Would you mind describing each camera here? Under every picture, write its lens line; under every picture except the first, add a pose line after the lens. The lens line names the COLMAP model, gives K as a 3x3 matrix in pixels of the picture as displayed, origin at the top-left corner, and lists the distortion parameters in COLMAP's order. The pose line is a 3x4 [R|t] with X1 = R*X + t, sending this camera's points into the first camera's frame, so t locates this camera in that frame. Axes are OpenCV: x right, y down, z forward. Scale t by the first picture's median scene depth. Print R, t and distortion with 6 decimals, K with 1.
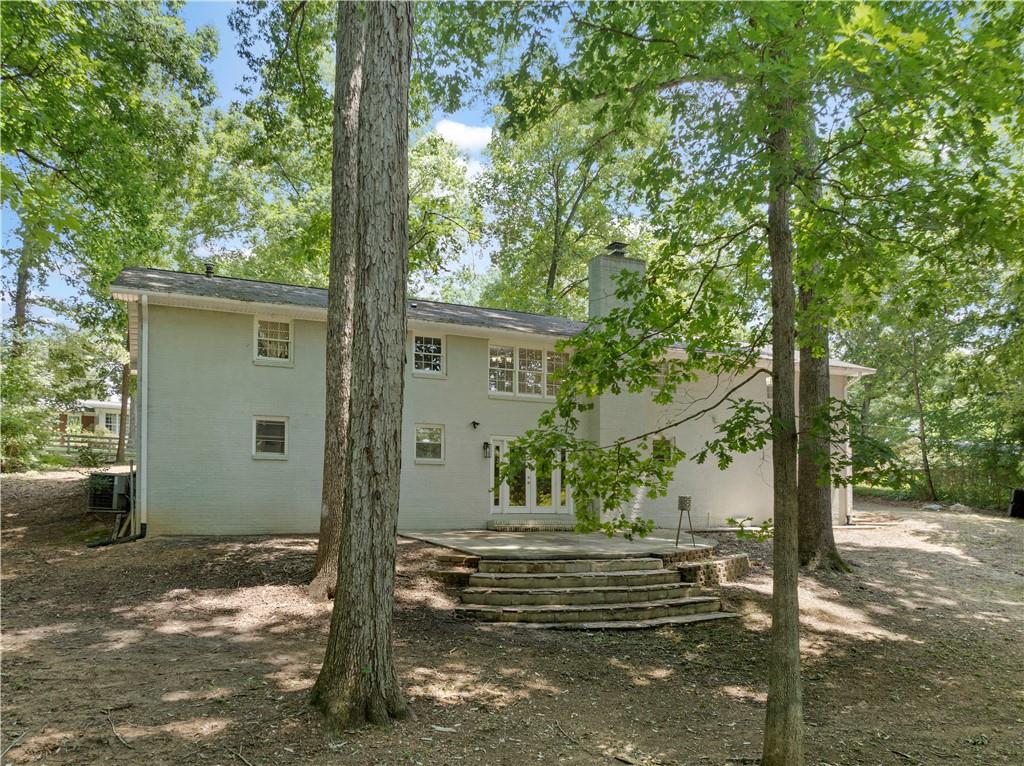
lens RADIAL K [[742.5, 0, 512.0], [0, 742.5, 383.0], [0, 0, 1]] dist [-0.040632, -0.003473]
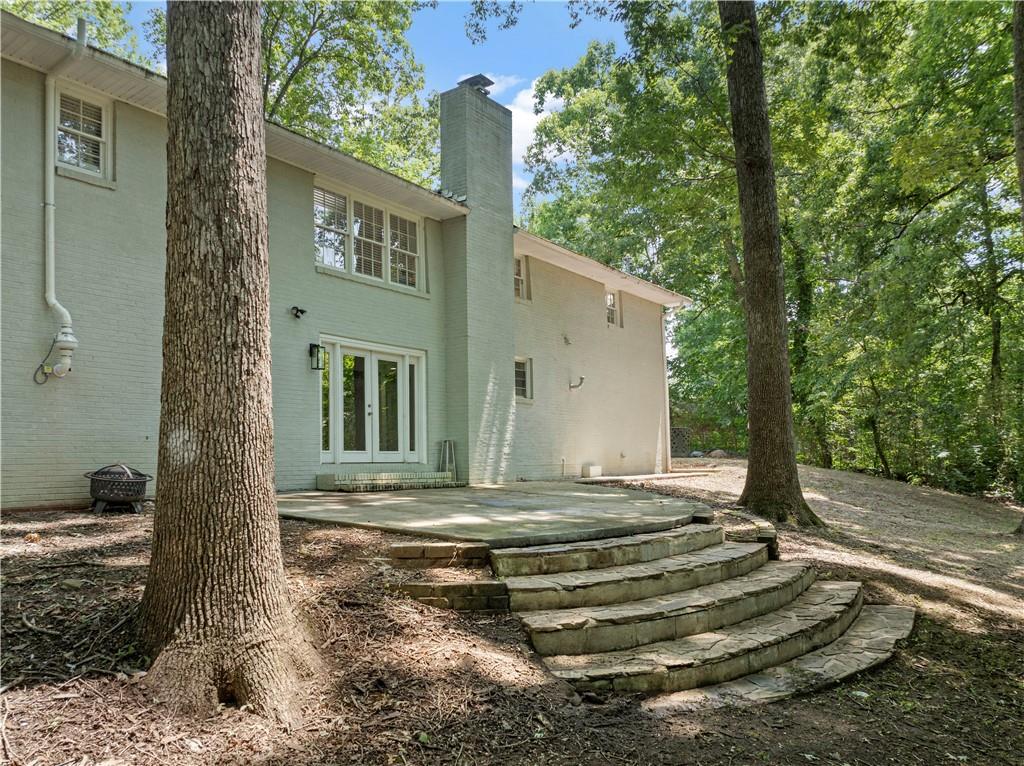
lens RADIAL K [[742.5, 0, 512.0], [0, 742.5, 383.0], [0, 0, 1]] dist [-0.040632, -0.003473]
pose [[0.870047, 0.035785, 0.491667, -0.297438], [-0.063524, 0.997185, 0.039833, 0.122976], [-0.488858, -0.065889, 0.869872, 0.645251]]
